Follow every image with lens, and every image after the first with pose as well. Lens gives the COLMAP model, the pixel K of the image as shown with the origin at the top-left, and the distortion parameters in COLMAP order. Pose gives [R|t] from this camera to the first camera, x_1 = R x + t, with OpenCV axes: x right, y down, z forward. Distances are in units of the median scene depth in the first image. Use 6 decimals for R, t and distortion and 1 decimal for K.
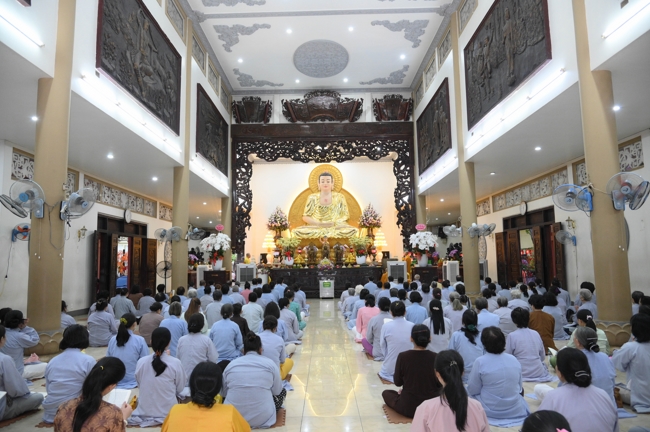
lens RADIAL K [[455.4, 0, 341.0], [0, 455.4, 216.0], [0, 0, 1]] dist [-0.020586, -0.000567]
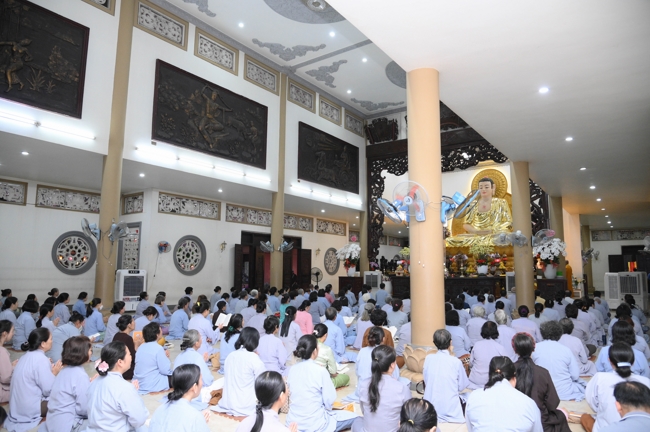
lens RADIAL K [[455.4, 0, 341.0], [0, 455.4, 216.0], [0, 0, 1]] dist [-0.020586, -0.000567]
pose [[0.811634, -0.048164, -0.582178, 0.358833], [0.039807, 0.998839, -0.027138, -0.001516], [0.582809, -0.001149, 0.812609, 0.054586]]
